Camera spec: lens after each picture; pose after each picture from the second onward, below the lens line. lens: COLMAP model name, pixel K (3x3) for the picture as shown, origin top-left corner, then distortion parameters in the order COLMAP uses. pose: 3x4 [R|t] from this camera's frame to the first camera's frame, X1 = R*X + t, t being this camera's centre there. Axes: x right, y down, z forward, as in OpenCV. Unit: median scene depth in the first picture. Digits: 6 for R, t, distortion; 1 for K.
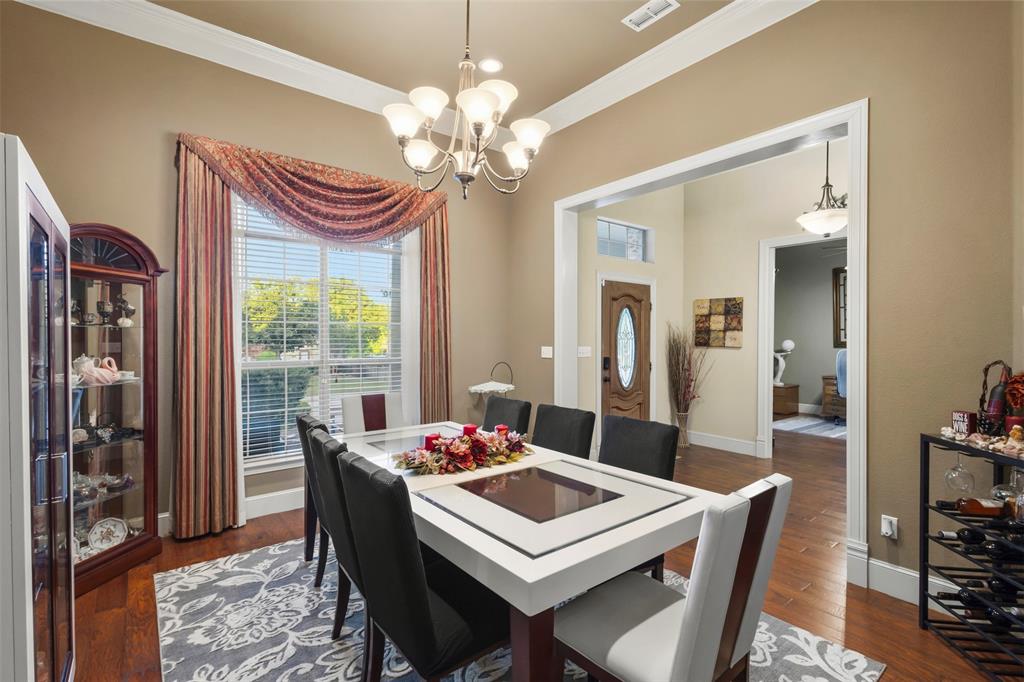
lens RADIAL K [[469.9, 0, 509.9], [0, 469.9, 341.1], [0, 0, 1]] dist [0.009247, -0.000949]
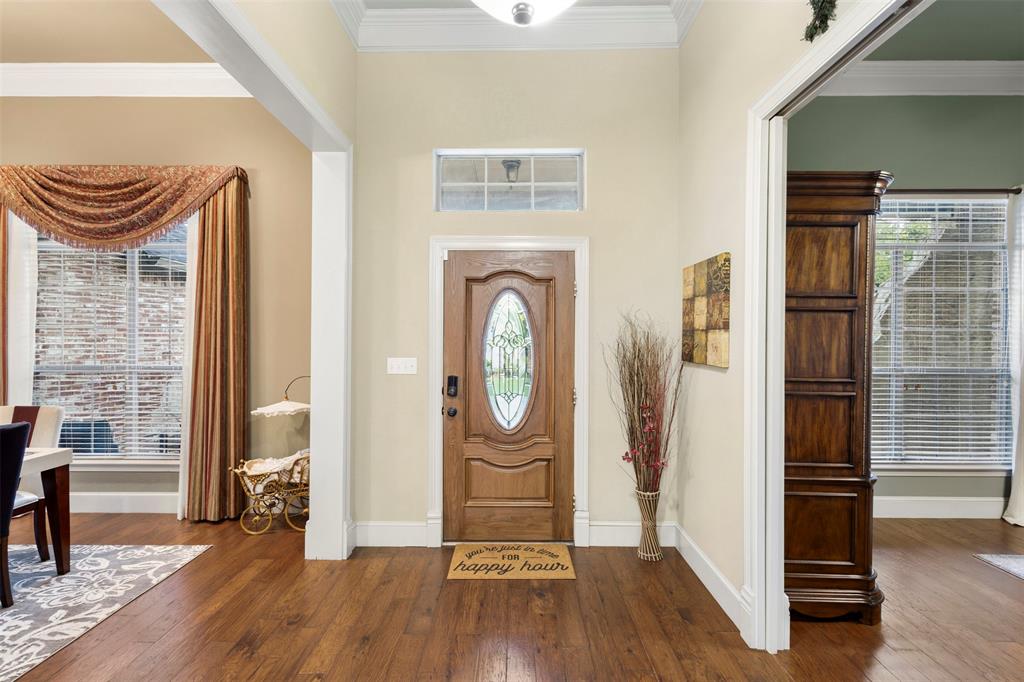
lens RADIAL K [[492.5, 0, 508.6], [0, 492.5, 342.6], [0, 0, 1]] dist [0.006360, 0.000097]
pose [[0.785361, -0.000890, -0.619038, 0.631407], [-0.000210, 0.999999, -0.001705, -0.008435], [0.619038, 0.001470, 0.785359, 0.518285]]
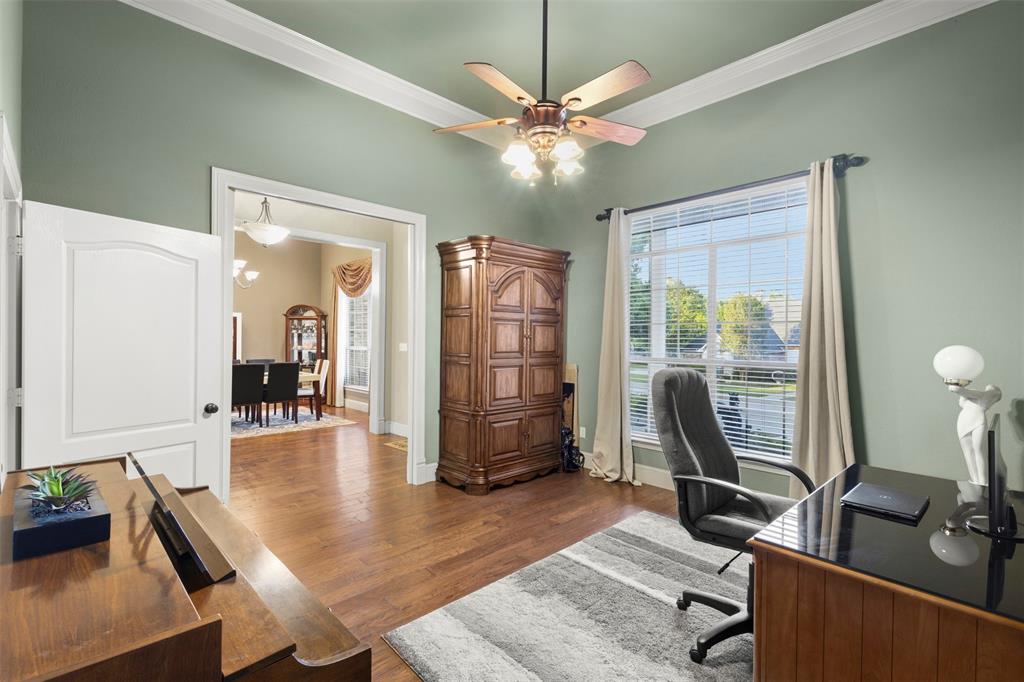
lens RADIAL K [[469.9, 0, 510.2], [0, 469.9, 342.5], [0, 0, 1]] dist [0.009247, -0.000949]
pose [[0.103055, 0.005722, -0.994659, 1.386128], [-0.002157, 0.999982, 0.005529, 0.000809], [0.994673, 0.001576, 0.103065, 1.080749]]
